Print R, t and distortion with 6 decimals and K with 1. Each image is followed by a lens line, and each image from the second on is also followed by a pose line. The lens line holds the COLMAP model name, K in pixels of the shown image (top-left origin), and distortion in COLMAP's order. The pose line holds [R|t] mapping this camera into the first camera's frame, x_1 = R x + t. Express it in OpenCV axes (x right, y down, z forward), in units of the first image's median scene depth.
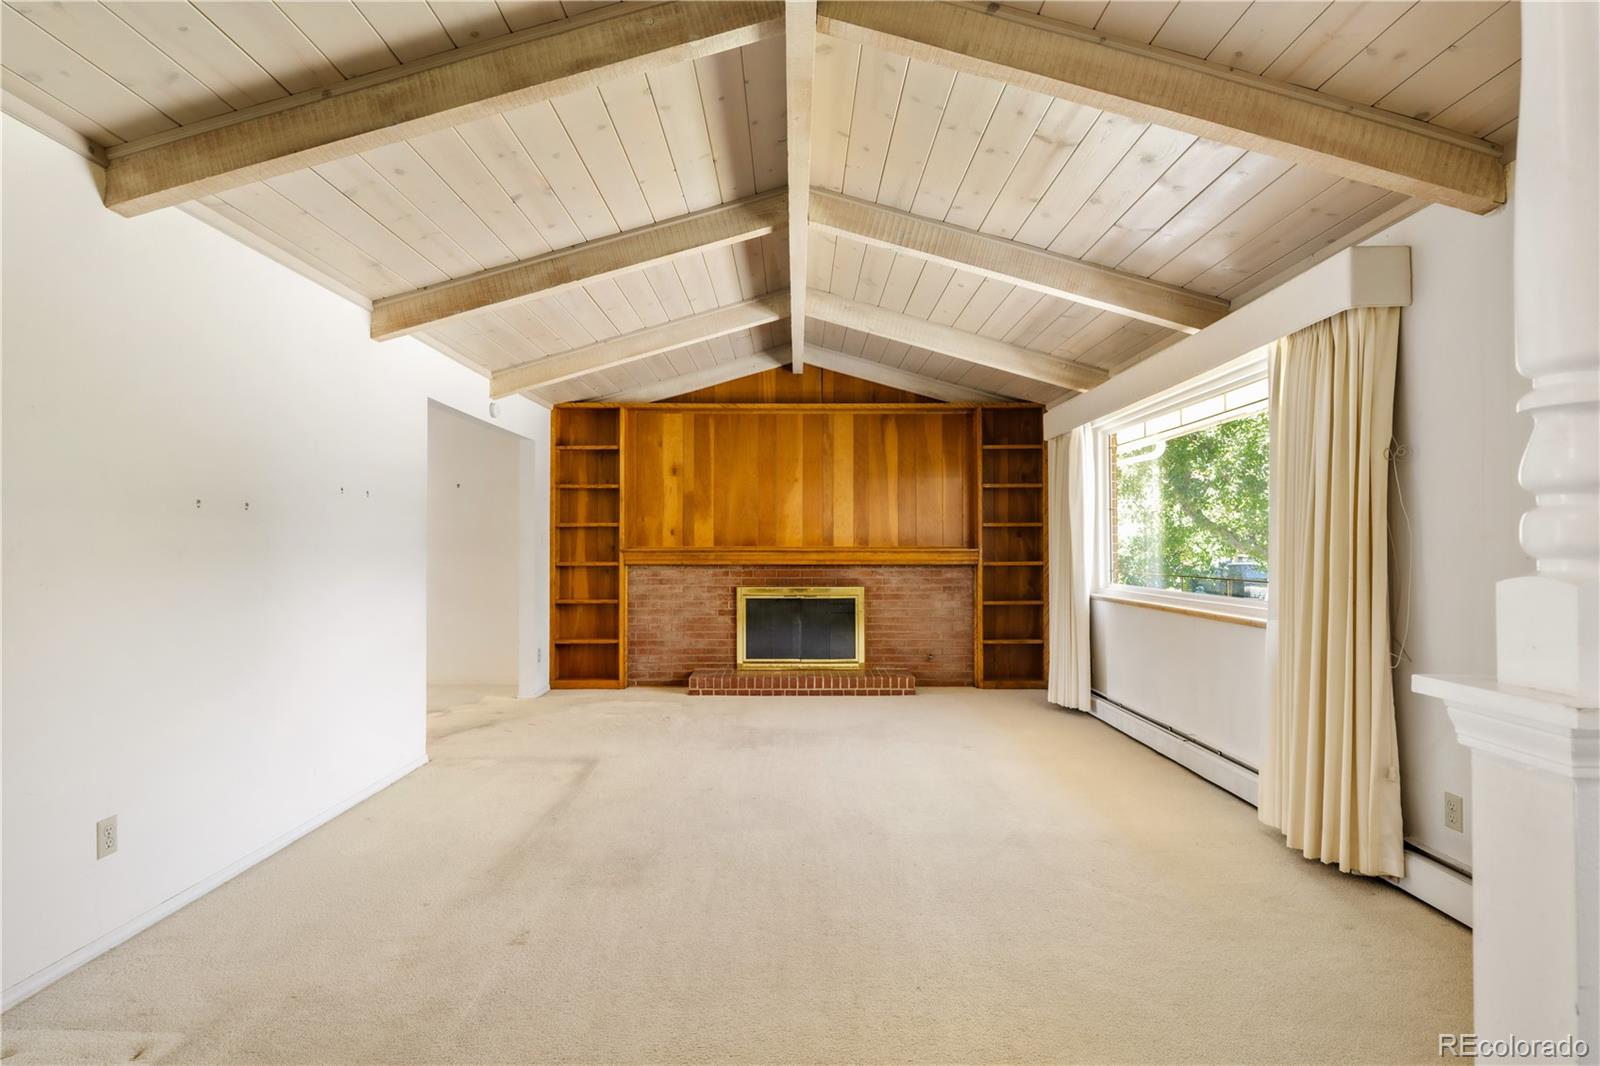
lens RADIAL K [[795.6, 0, 786.6], [0, 795.6, 536.7], [0, 0, 1]] dist [0.004770, -0.001969]
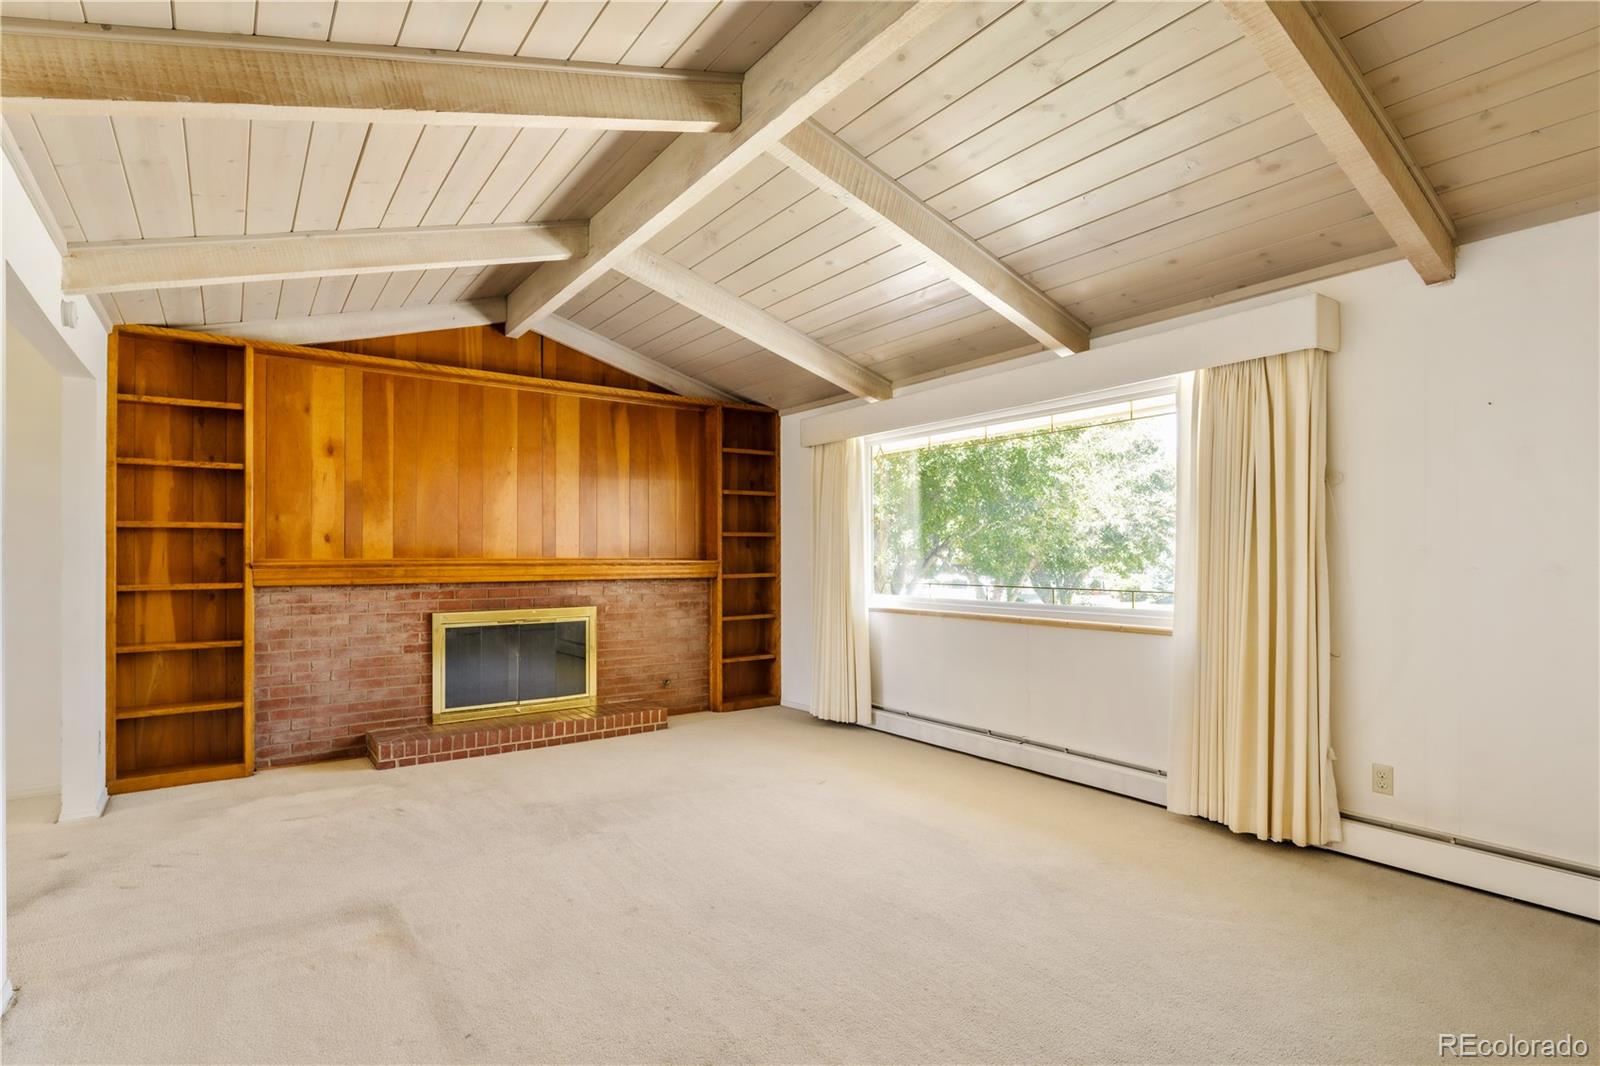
lens RADIAL K [[795.6, 0, 778.2], [0, 795.6, 560.5], [0, 0, 1]] dist [0.004770, -0.001969]
pose [[0.814354, -0.004792, 0.580349, -0.244342], [-0.006419, 0.999830, 0.017263, -0.000922], [-0.580333, -0.017783, 0.814185, 0.223350]]
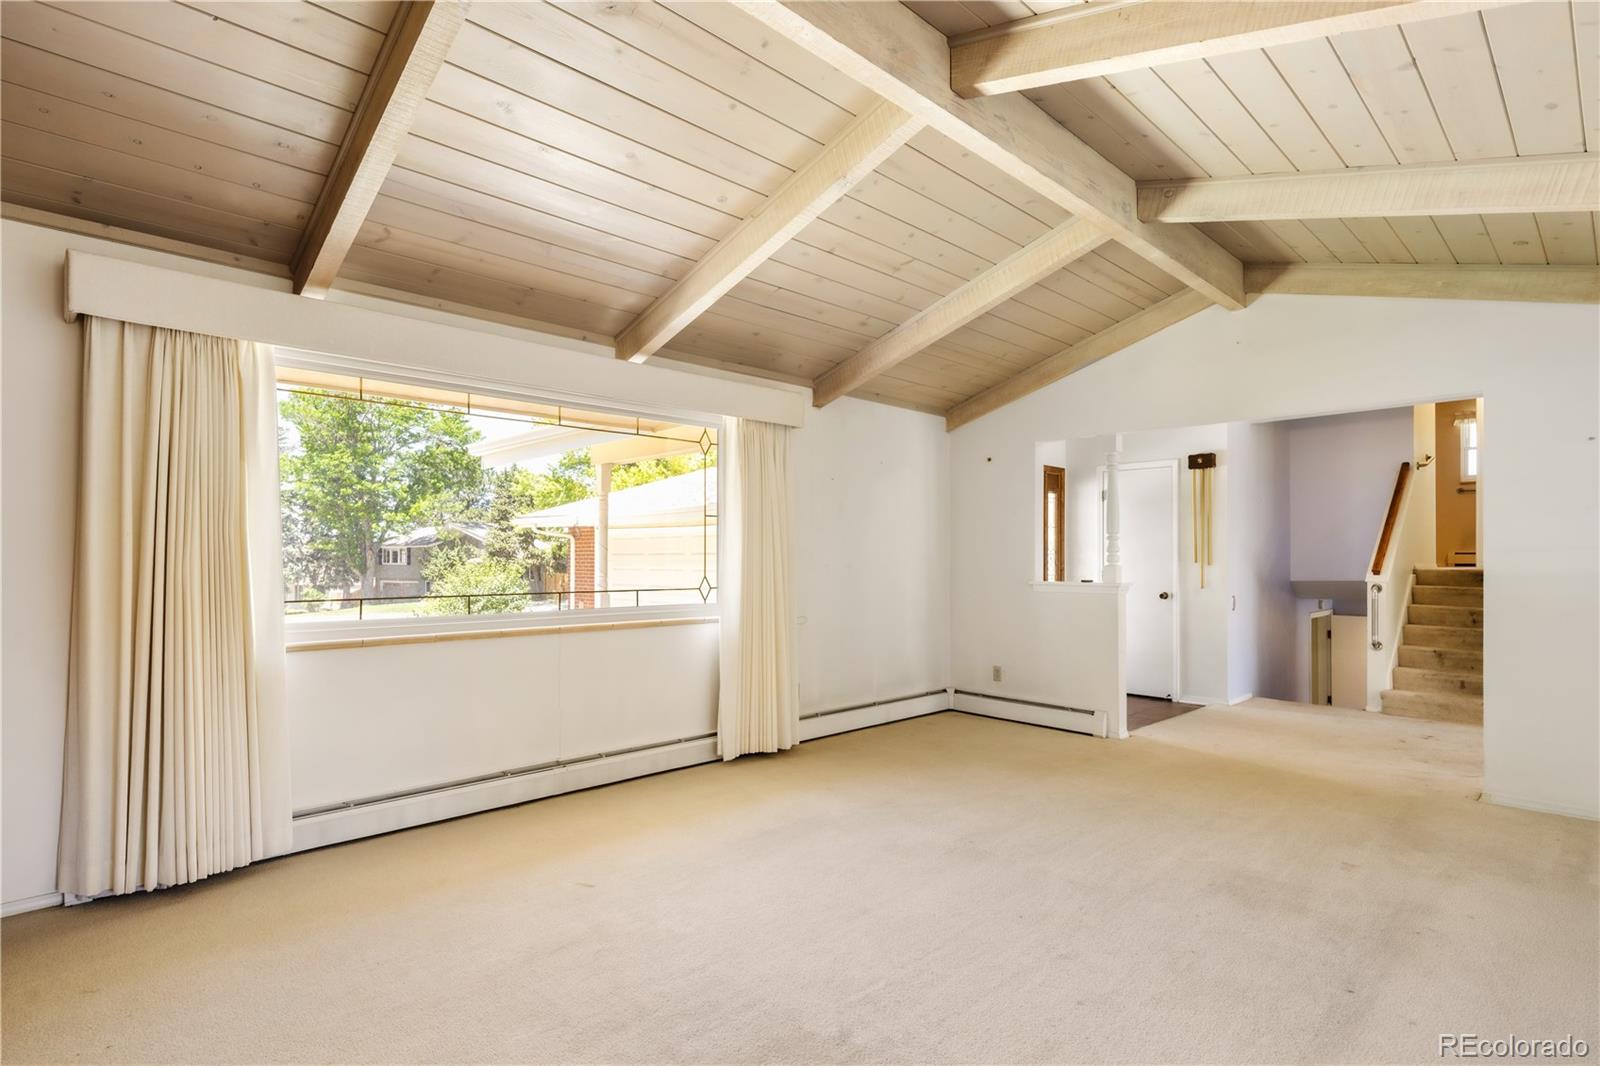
lens RADIAL K [[795.6, 0, 786.9], [0, 795.6, 565.1], [0, 0, 1]] dist [0.004770, -0.001969]
pose [[-0.693589, -0.008446, 0.720322, -0.240628], [-0.013643, 0.999906, -0.001412, 0.009726], [-0.720242, -0.010806, -0.693639, 0.974477]]
